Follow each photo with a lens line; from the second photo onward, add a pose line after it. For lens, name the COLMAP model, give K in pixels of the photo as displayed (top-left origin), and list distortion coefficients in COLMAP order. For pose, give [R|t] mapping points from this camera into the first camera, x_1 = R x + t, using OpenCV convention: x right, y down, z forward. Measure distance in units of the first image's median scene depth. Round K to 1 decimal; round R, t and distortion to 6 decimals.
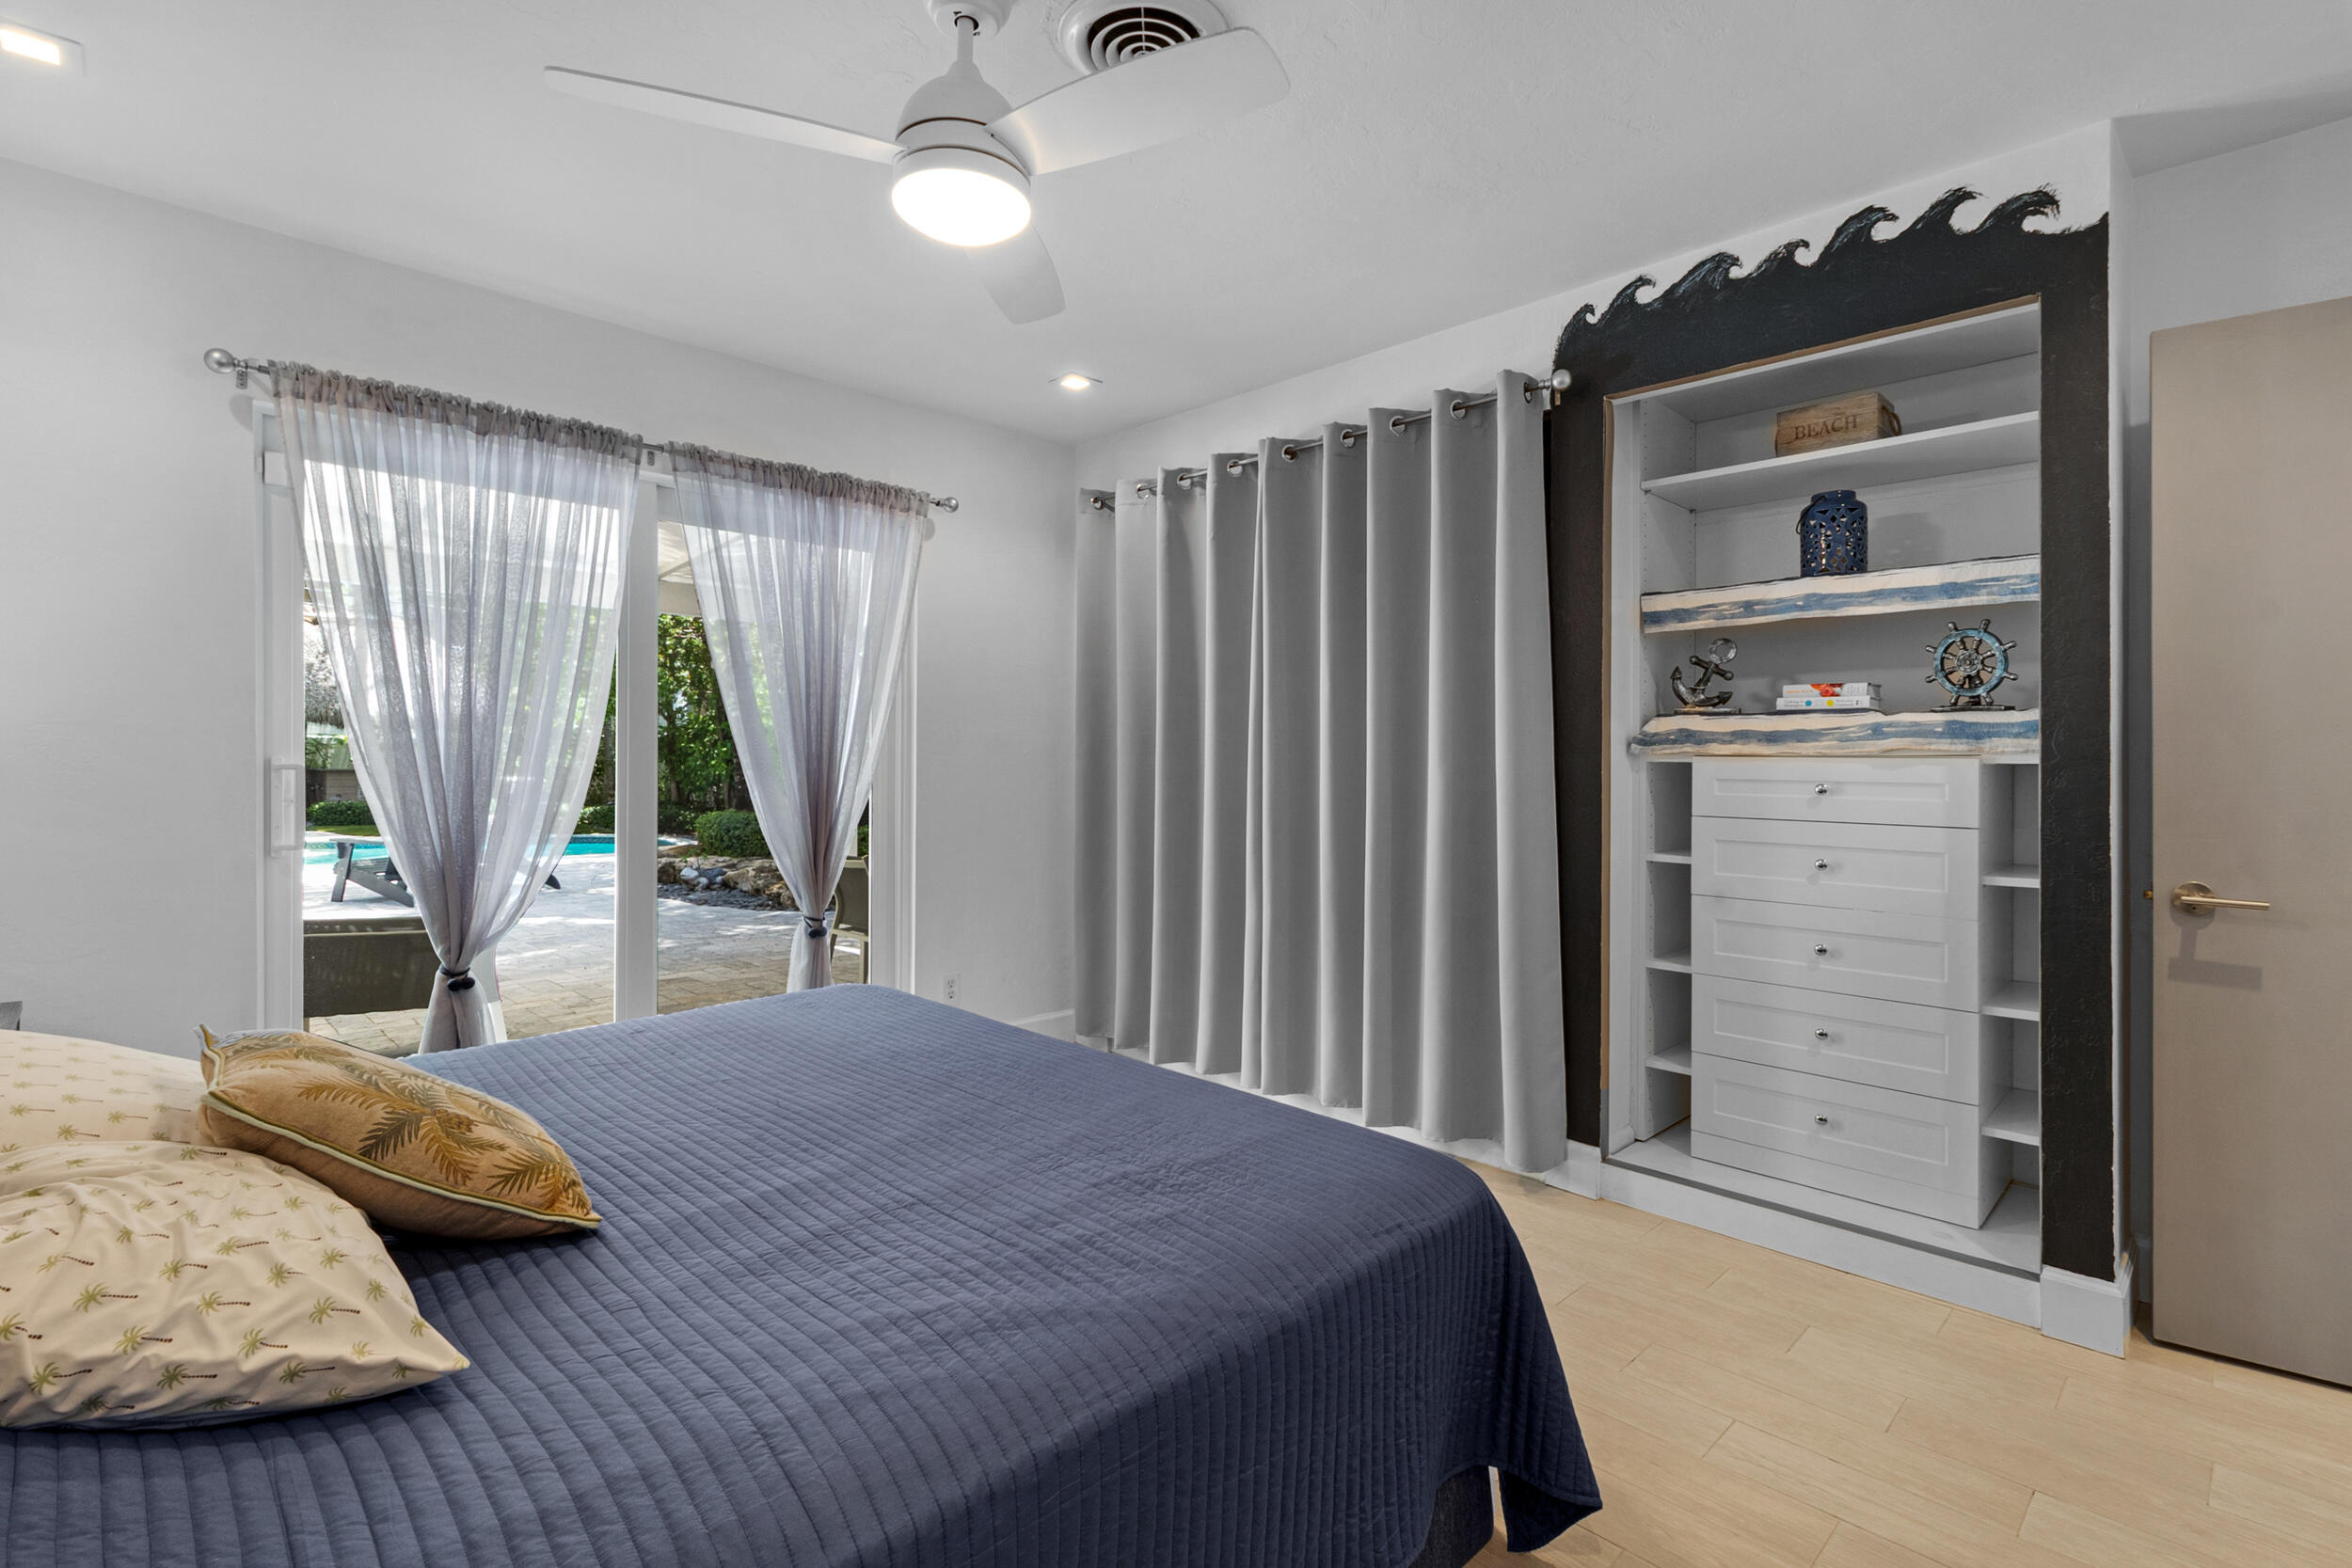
lens RADIAL K [[1106.0, 0, 1177.2], [0, 1106.0, 745.7], [0, 0, 1]] dist [0.001047, 0.000055]
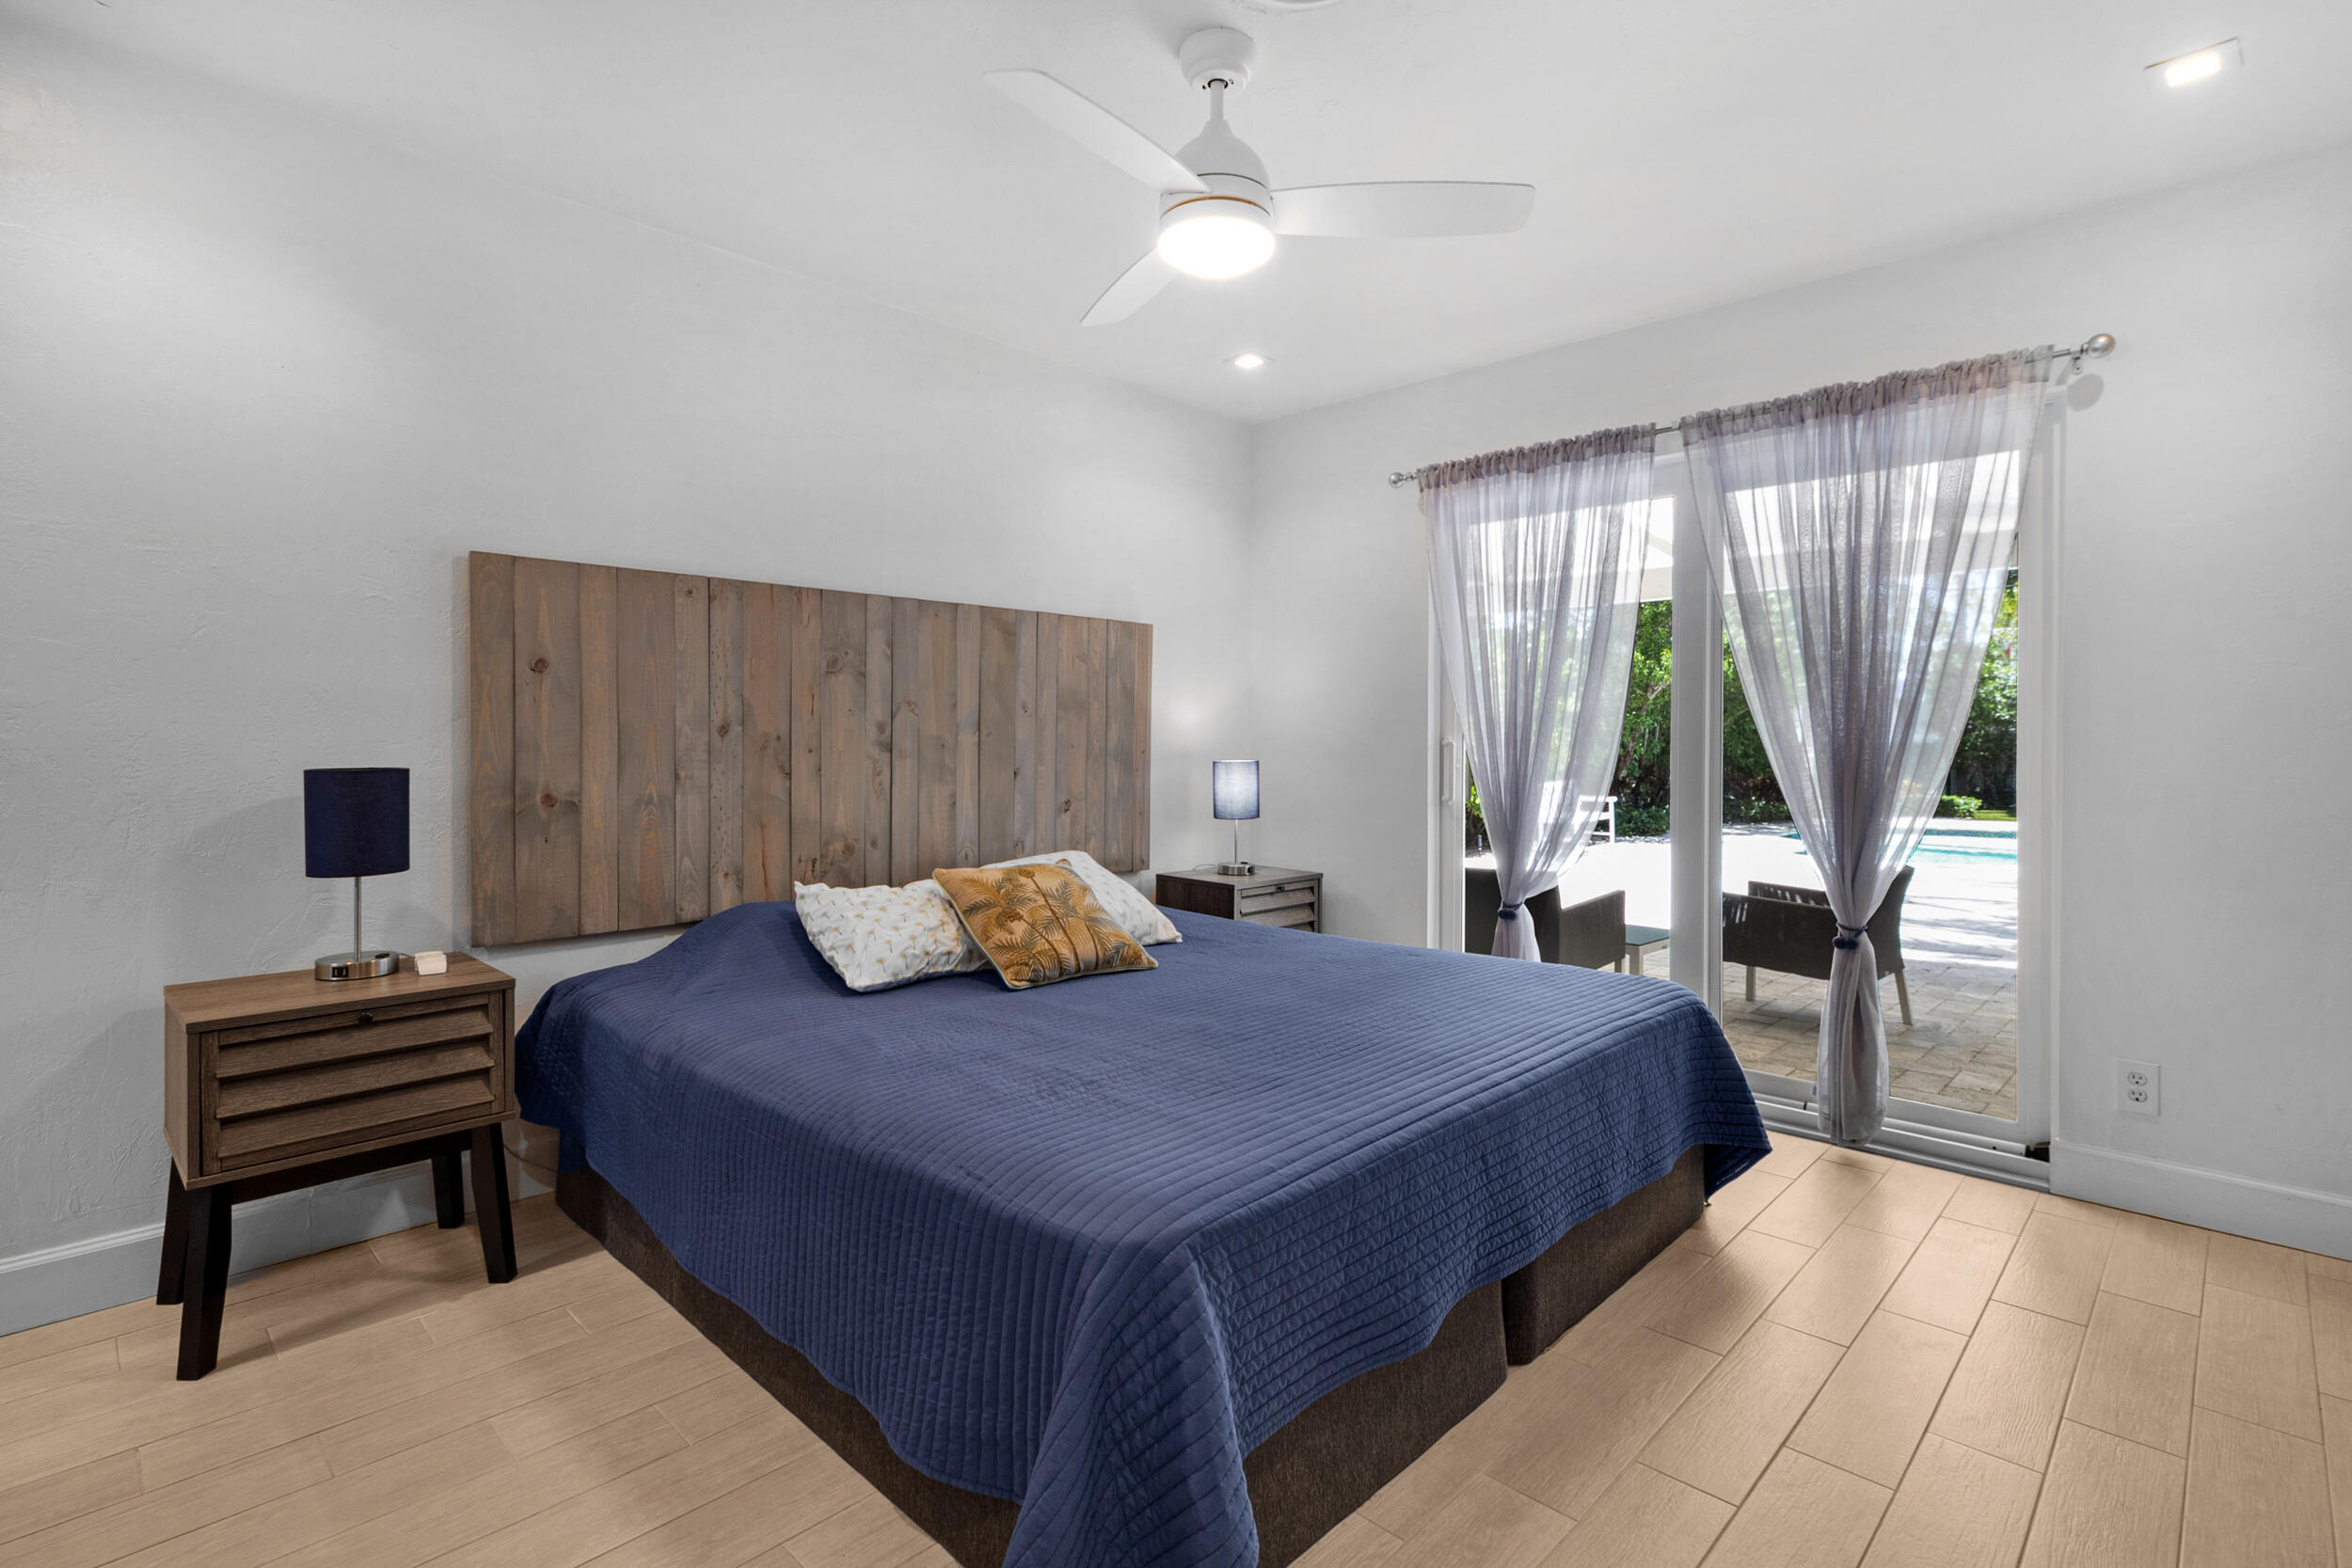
lens RADIAL K [[1113.0, 0, 1168.6], [0, 1113.0, 754.1], [0, 0, 1]] dist [0.026104, 0.000146]
pose [[0.014042, 0.003722, -0.999894, 0.556577], [0.008720, 0.999955, 0.003845, 0.020515], [0.999863, -0.008773, 0.014008, 0.529878]]
